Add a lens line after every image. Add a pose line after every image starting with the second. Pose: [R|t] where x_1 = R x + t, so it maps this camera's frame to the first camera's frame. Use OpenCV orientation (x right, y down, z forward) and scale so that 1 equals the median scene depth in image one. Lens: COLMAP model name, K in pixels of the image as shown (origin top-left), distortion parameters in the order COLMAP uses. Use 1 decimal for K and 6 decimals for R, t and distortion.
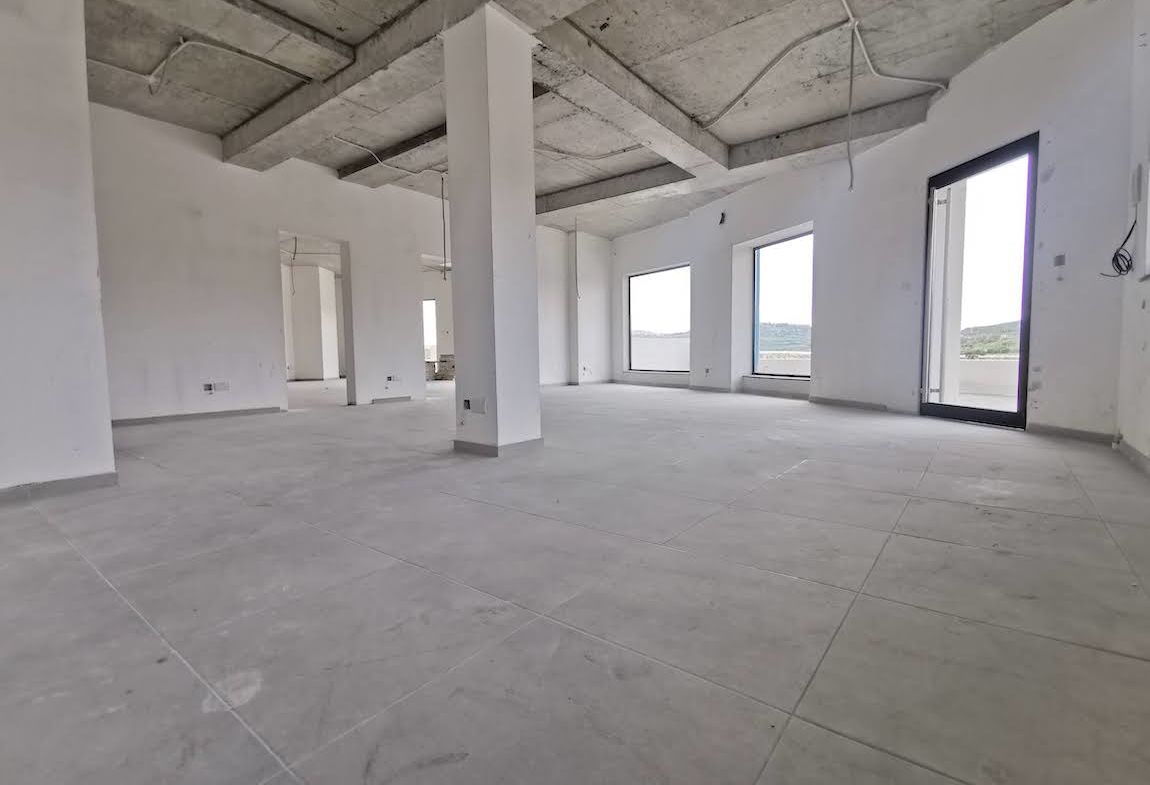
lens RADIAL K [[525.2, 0, 575.0], [0, 525.2, 392.5], [0, 0, 1]] dist [0.010581, -0.000437]
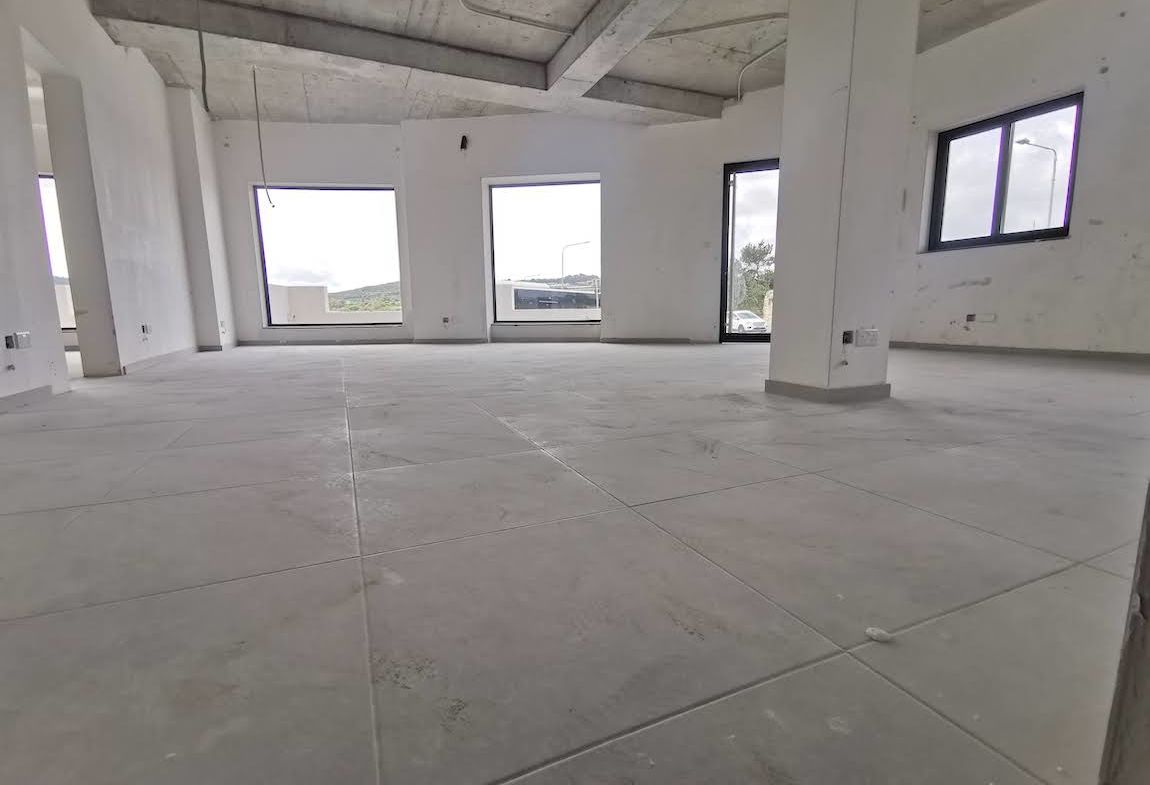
lens RADIAL K [[525.2, 0, 575.0], [0, 525.2, 392.5], [0, 0, 1]] dist [0.010581, -0.000437]
pose [[0.464265, -0.131756, 0.875841, -0.609097], [0.071864, 0.991217, 0.111019, -0.005900], [-0.882776, 0.011399, 0.469656, 0.581515]]
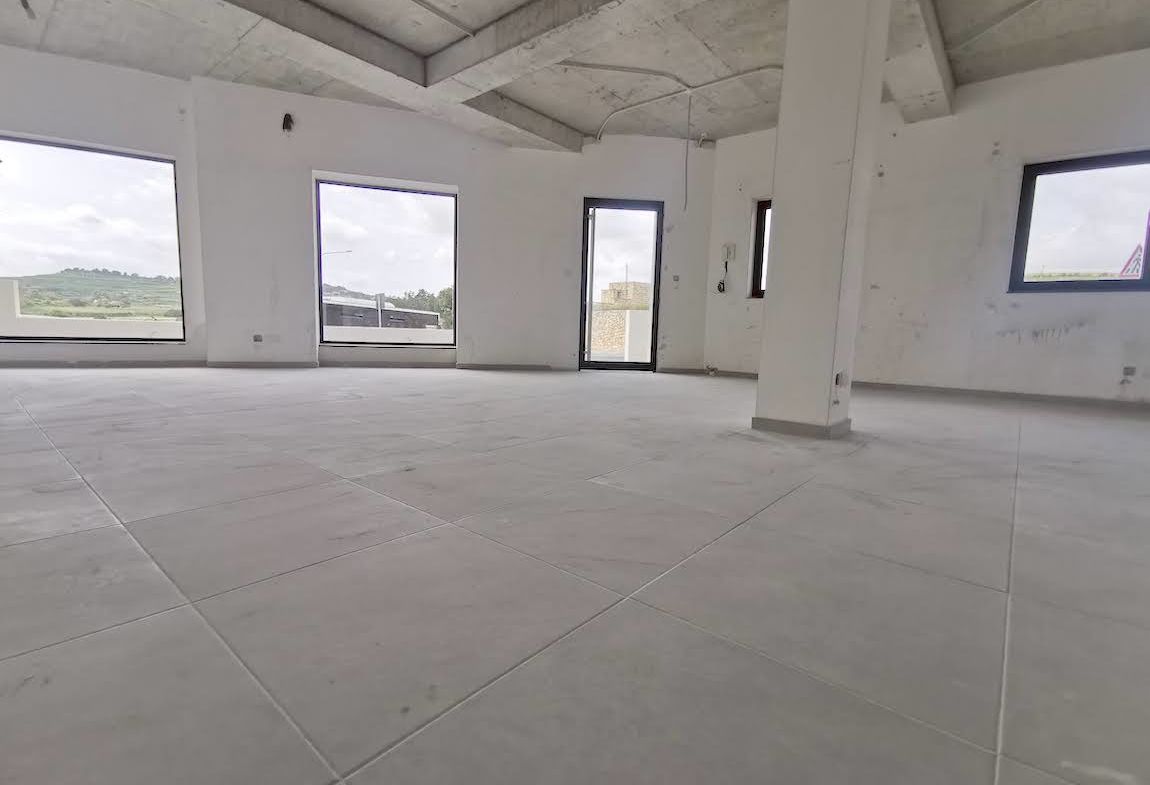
lens RADIAL K [[529.2, 0, 575.0], [0, 529.2, 392.5], [0, 0, 1]] dist [0.000947, 0.000477]
pose [[0.024228, -0.104410, 0.994239, -0.614391], [0.041569, 0.993776, 0.103349, -0.035684], [-0.998842, 0.038825, 0.028418, 0.816923]]
